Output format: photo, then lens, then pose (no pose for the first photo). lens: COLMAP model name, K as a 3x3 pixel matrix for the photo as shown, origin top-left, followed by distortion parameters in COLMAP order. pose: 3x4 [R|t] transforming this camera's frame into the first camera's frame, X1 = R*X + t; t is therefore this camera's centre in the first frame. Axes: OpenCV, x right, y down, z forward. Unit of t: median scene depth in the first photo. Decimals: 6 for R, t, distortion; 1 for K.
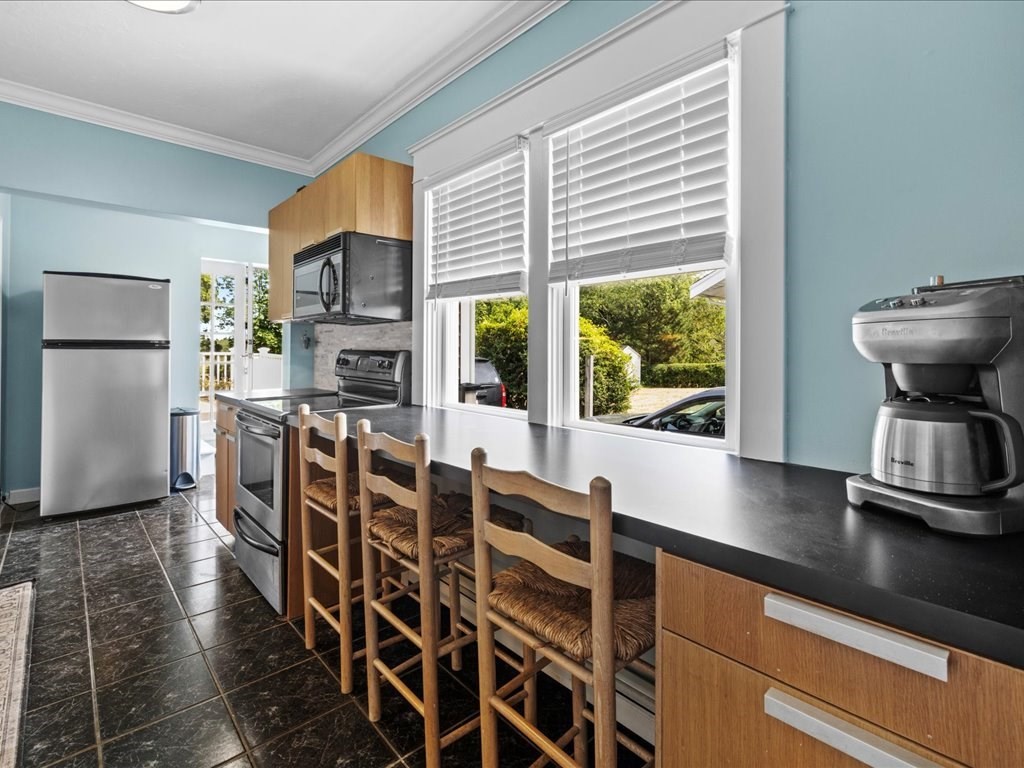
lens RADIAL K [[490.7, 0, 512.7], [0, 490.7, 346.1], [0, 0, 1]] dist [0.002578, 0.000484]
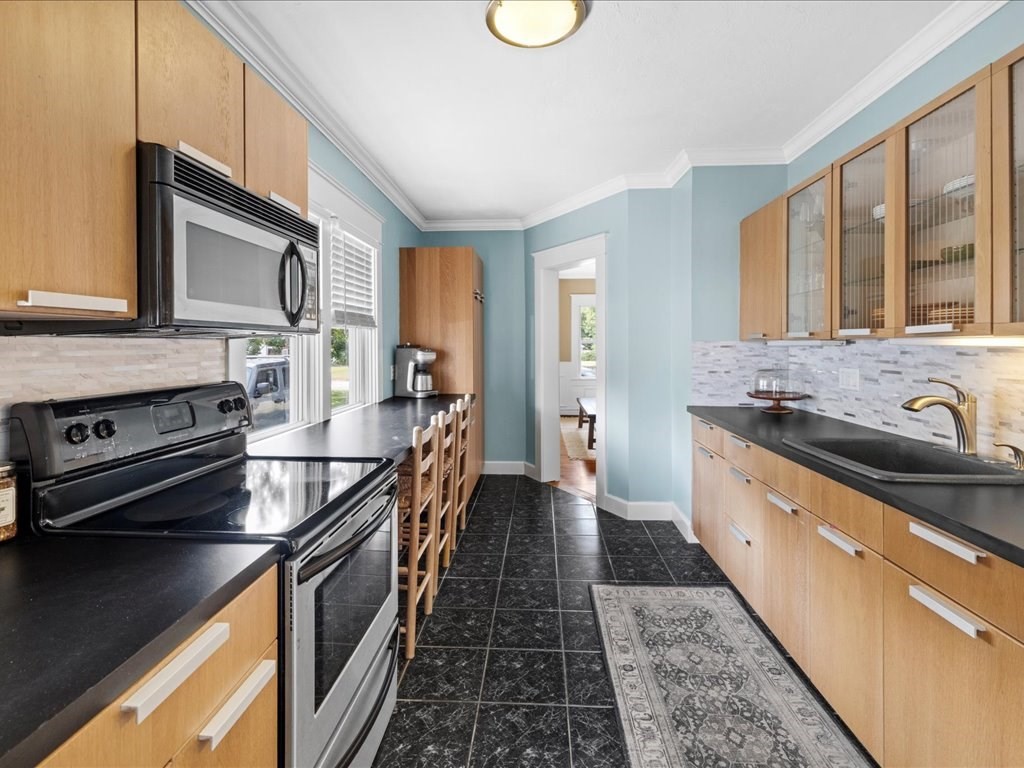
lens RADIAL K [[487.1, 0, 516.2], [0, 487.1, 360.0], [0, 0, 1]] dist [0.001390, -0.000026]
pose [[-0.702764, -0.023175, 0.711045, -1.023507], [-0.004733, 0.999599, 0.027901, -0.045092], [-0.711407, 0.016242, -0.702592, 1.229221]]
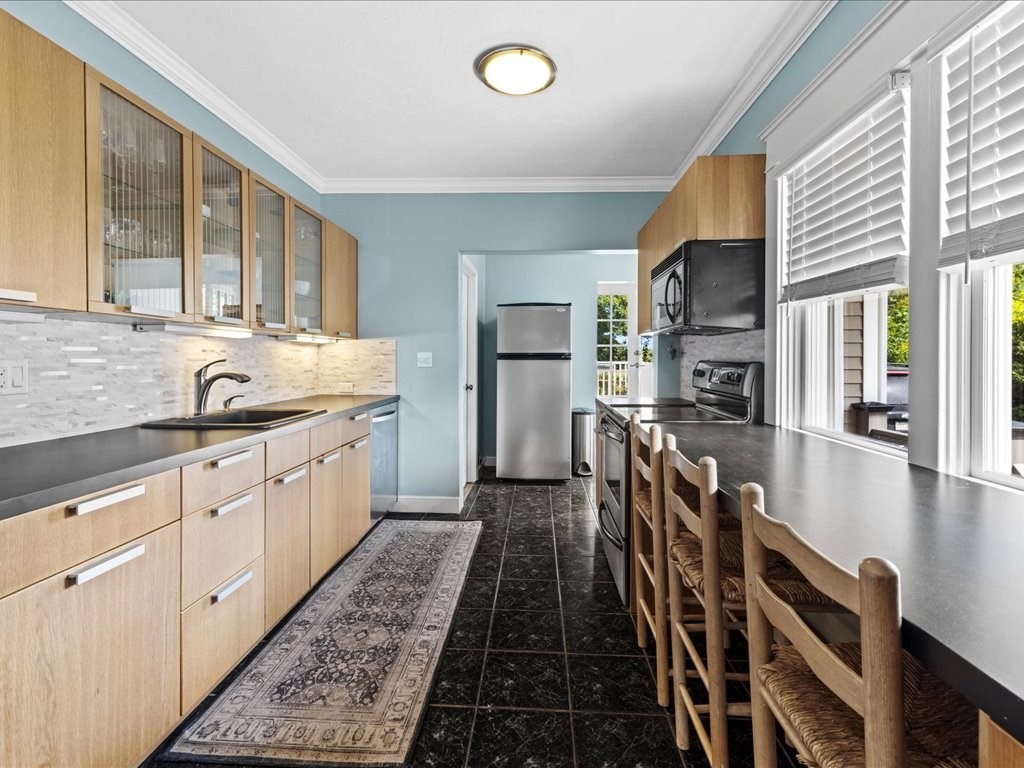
lens RADIAL K [[487.1, 0, 516.2], [0, 487.1, 360.0], [0, 0, 1]] dist [0.001390, -0.000026]
pose [[0.705335, 0.001101, -0.708874, 0.106149], [0.005679, 0.999958, 0.007204, -0.004279], [0.708852, -0.009107, 0.705299, 0.065012]]
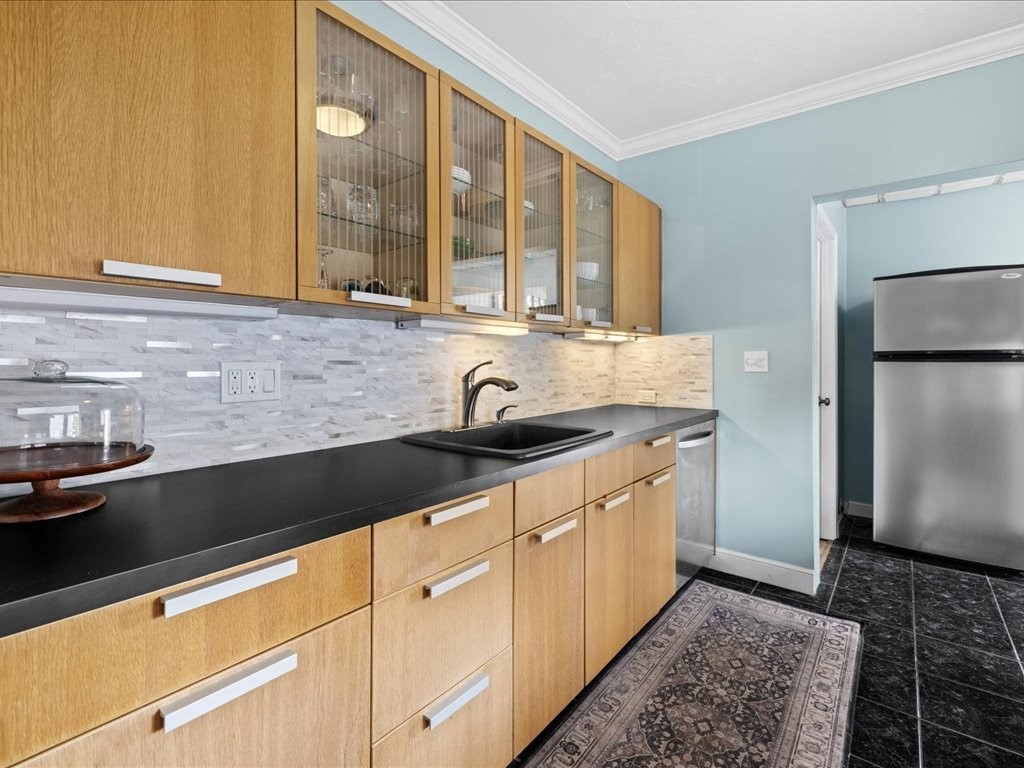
lens RADIAL K [[487.1, 0, 516.2], [0, 487.1, 360.0], [0, 0, 1]] dist [0.001390, -0.000026]
pose [[0.156812, -0.002970, -0.987624, -0.199986], [0.008932, 0.999959, -0.001589, -0.002310], [0.987588, -0.008572, 0.156832, 0.249135]]
